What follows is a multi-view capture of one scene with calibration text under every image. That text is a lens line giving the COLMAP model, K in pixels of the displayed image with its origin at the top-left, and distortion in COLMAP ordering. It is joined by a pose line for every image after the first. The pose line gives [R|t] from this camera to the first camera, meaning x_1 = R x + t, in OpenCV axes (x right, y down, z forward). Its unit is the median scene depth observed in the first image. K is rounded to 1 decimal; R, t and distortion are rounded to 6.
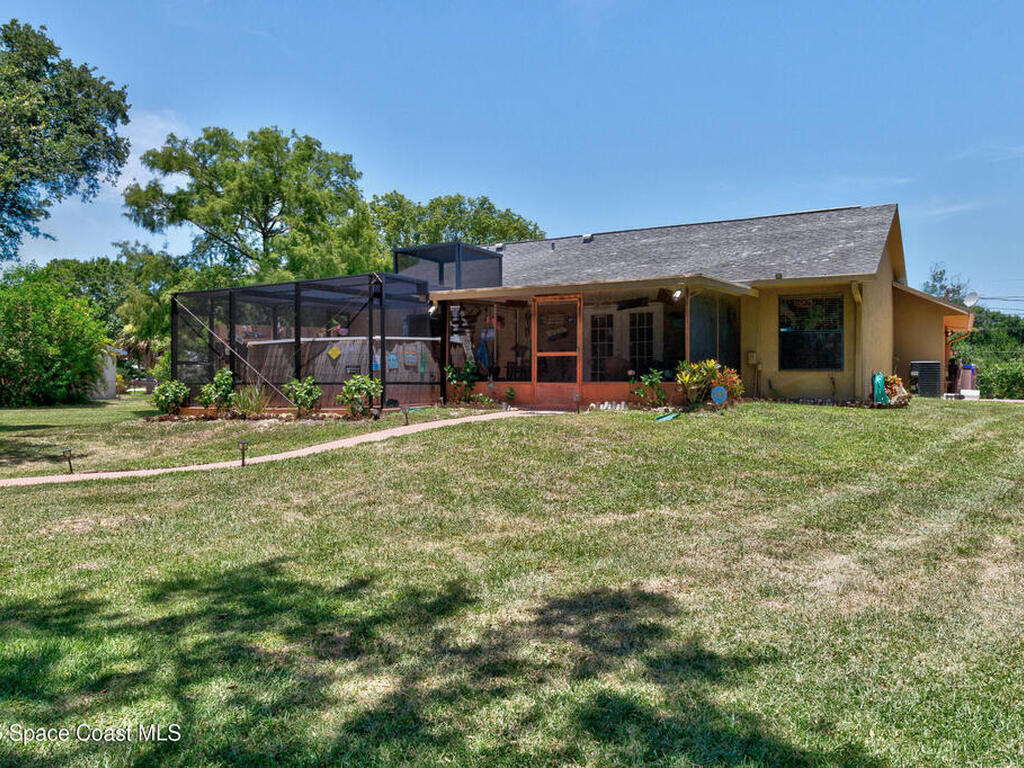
lens RADIAL K [[759.4, 0, 513.6], [0, 759.4, 386.4], [0, 0, 1]] dist [-0.002397, -0.000581]
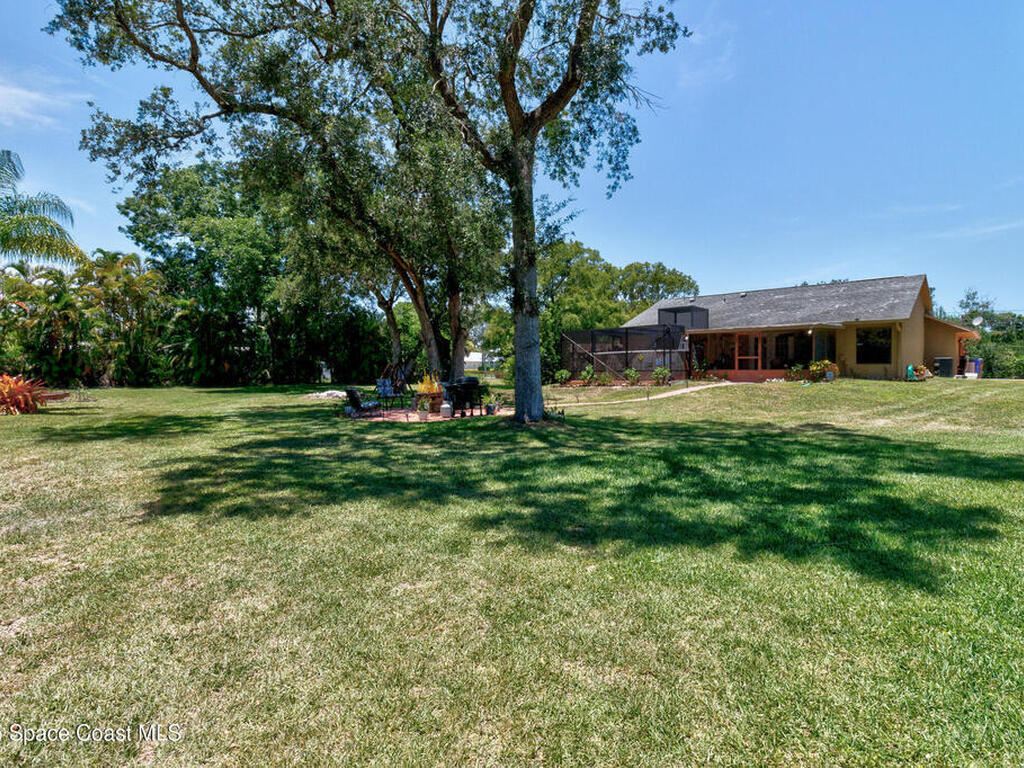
lens RADIAL K [[531.2, 0, 514.4], [0, 531.2, 382.2], [0, 0, 1]] dist [0.000552, 0.000671]
pose [[0.976444, 0.001242, -0.215766, -0.270982], [0.002324, 0.999865, 0.016272, 0.003681], [0.215757, -0.016390, 0.976309, -0.673789]]
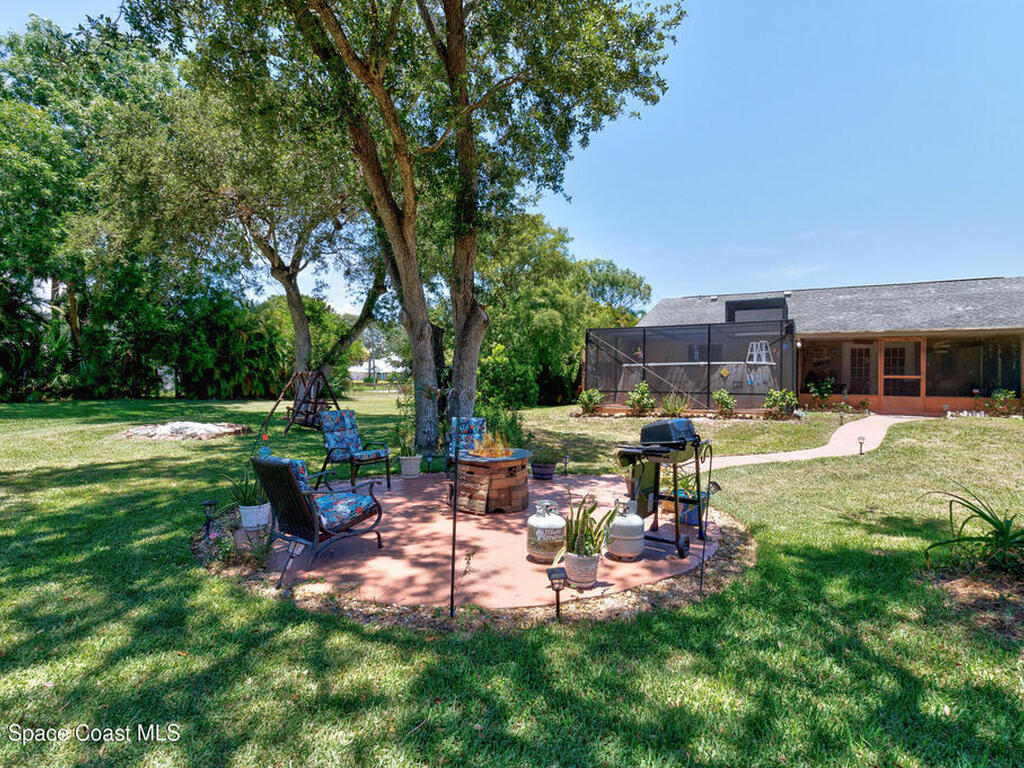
lens RADIAL K [[531.2, 0, 503.7], [0, 531.2, 376.4], [0, 0, 1]] dist [0.000552, 0.000671]
pose [[0.999786, 0.018771, 0.008653, -0.690450], [-0.018603, 0.999644, -0.019129, -0.009221], [-0.009009, 0.018964, 0.999780, -0.016745]]
